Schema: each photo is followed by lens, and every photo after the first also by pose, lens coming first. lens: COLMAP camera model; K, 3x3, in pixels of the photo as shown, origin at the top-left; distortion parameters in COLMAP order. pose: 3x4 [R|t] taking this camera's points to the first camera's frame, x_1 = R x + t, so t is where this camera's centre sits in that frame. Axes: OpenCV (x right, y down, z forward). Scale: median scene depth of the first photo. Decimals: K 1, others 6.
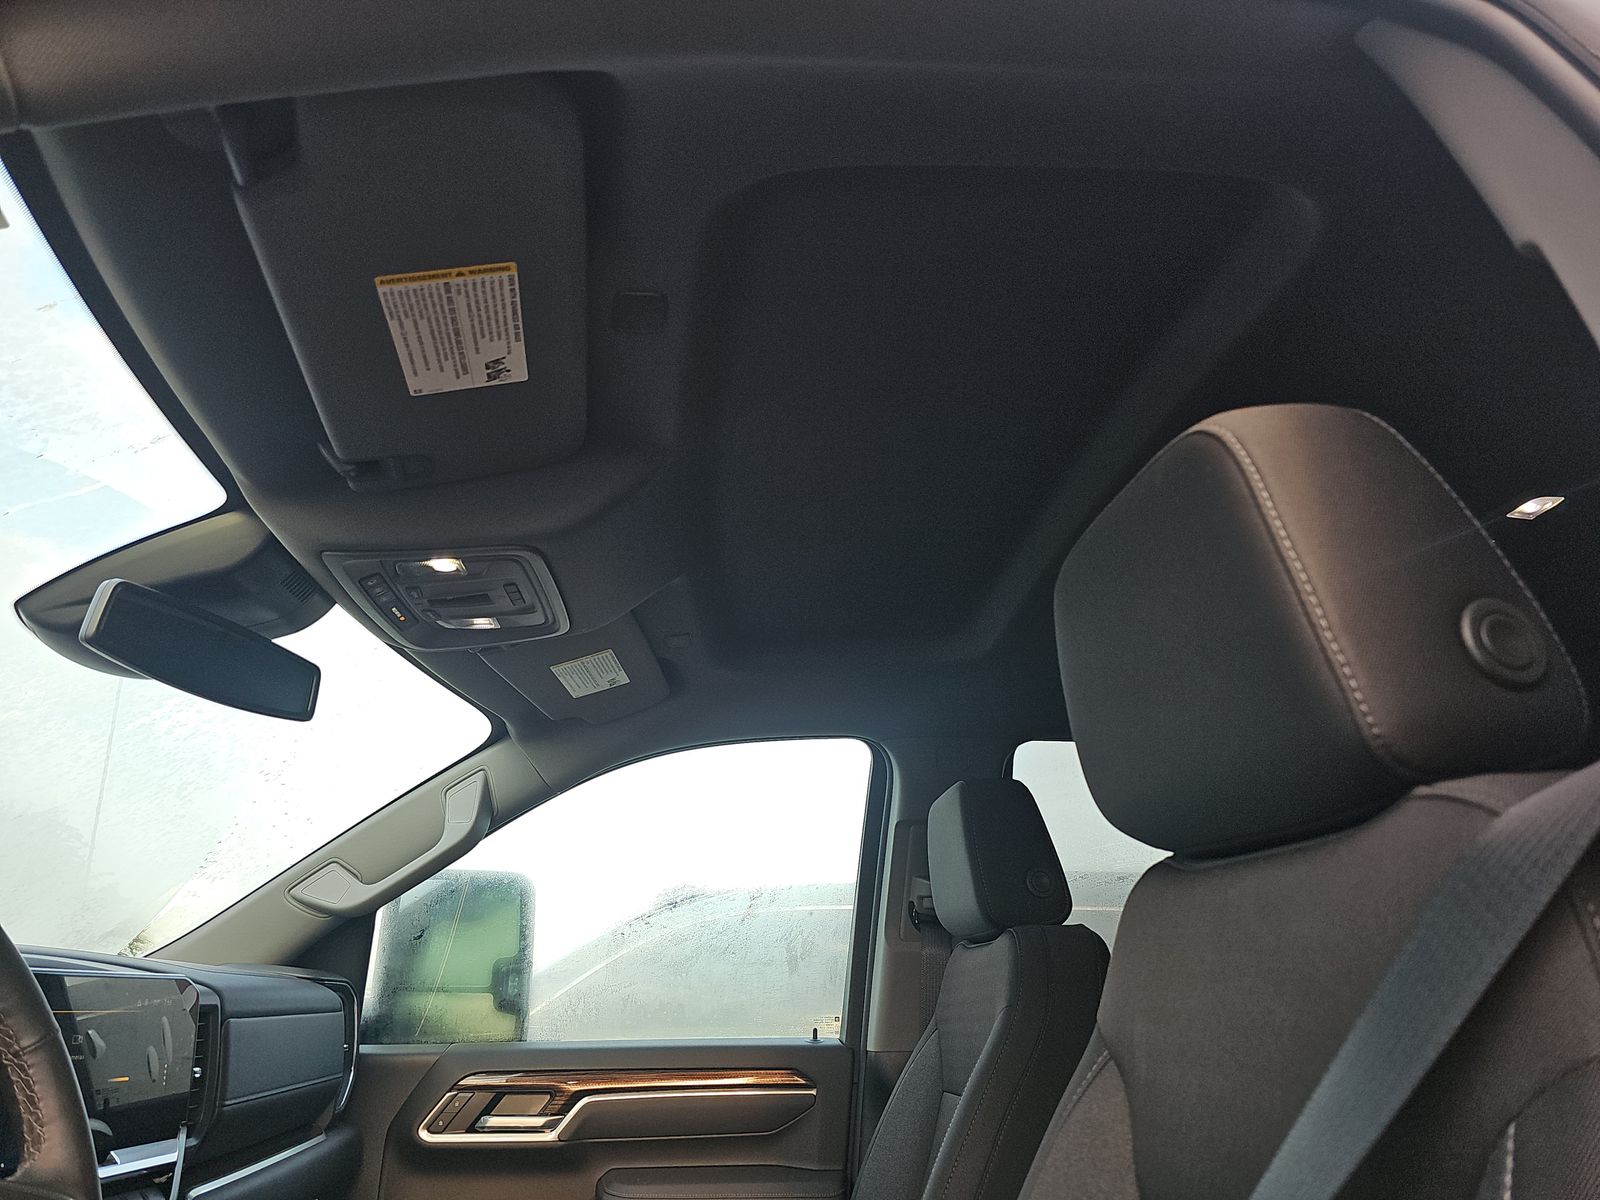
lens RADIAL K [[1090.2, 0, 806.9], [0, 1090.2, 598.3], [0, 0, 1]] dist [0.034080, -0.031888]
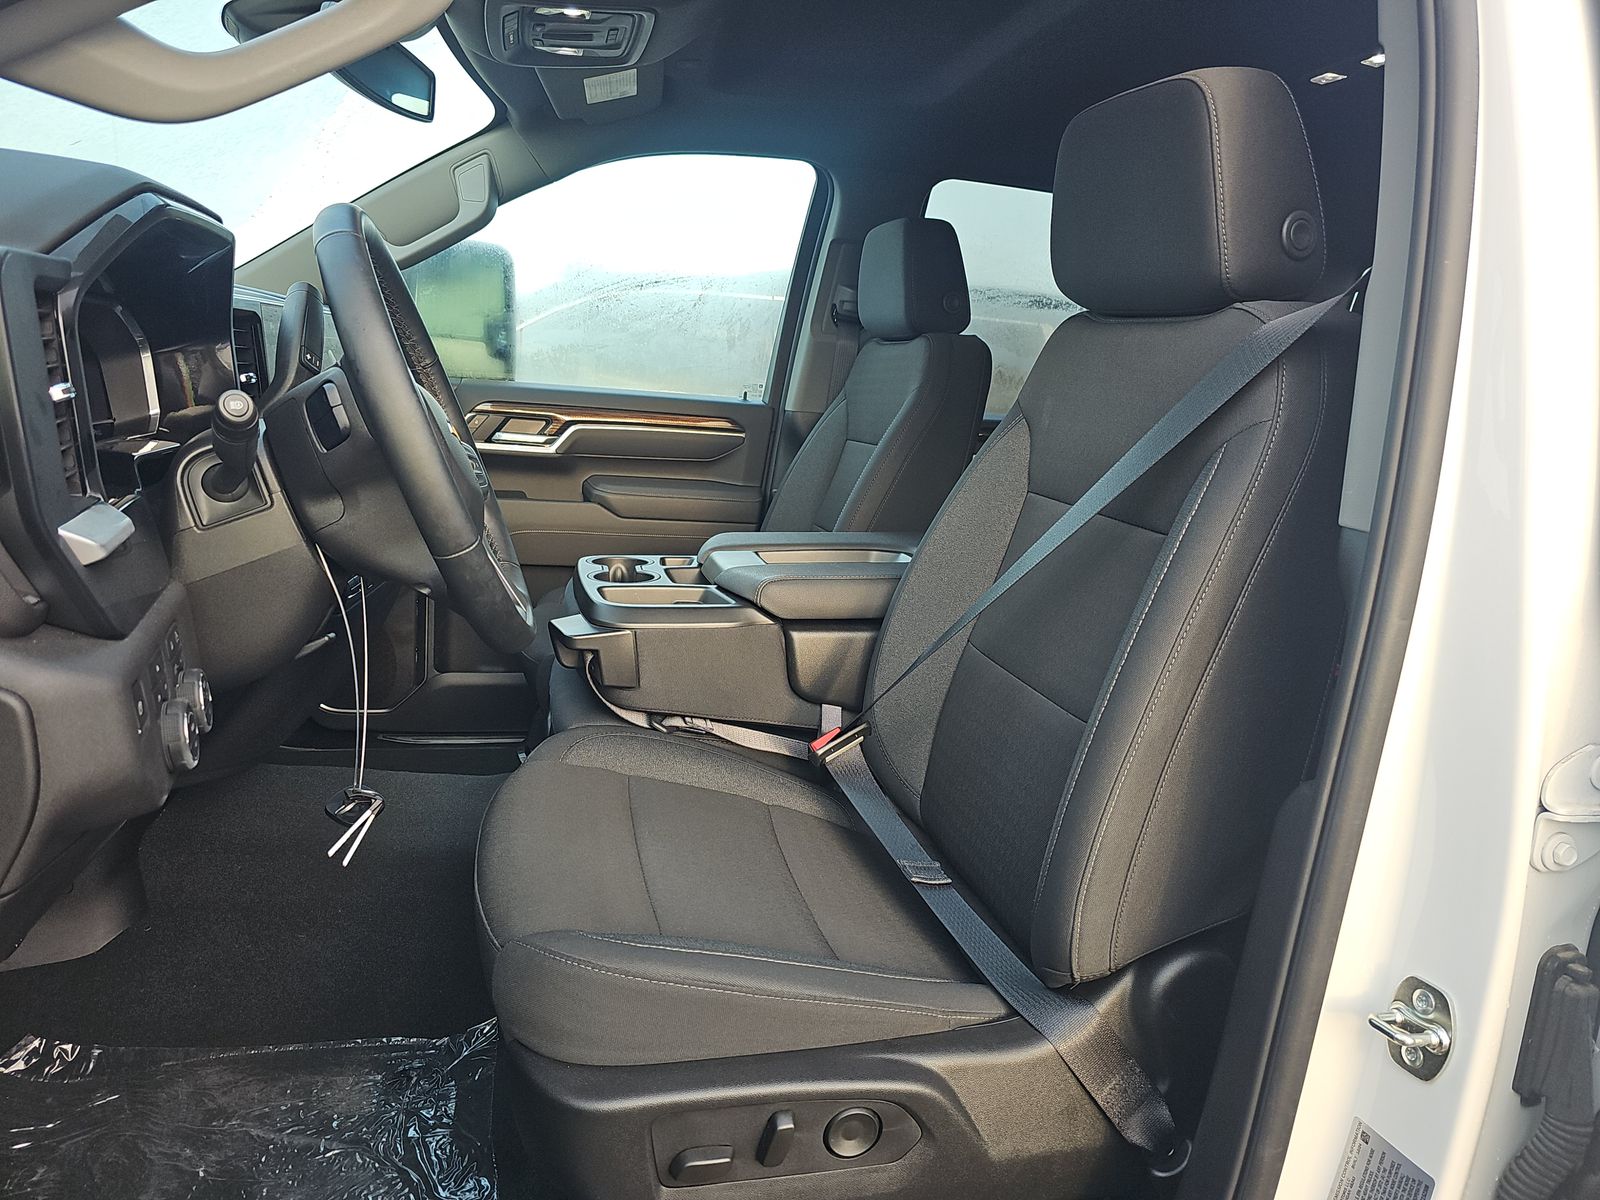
lens RADIAL K [[1090.2, 0, 795.6], [0, 1090.2, 602.9], [0, 0, 1]] dist [0.034080, -0.031888]
pose [[0.982525, 0.046712, 0.180176, -0.167014], [-0.135062, 0.844992, 0.517443, -0.084325], [-0.128076, -0.532735, 0.836534, -0.255399]]
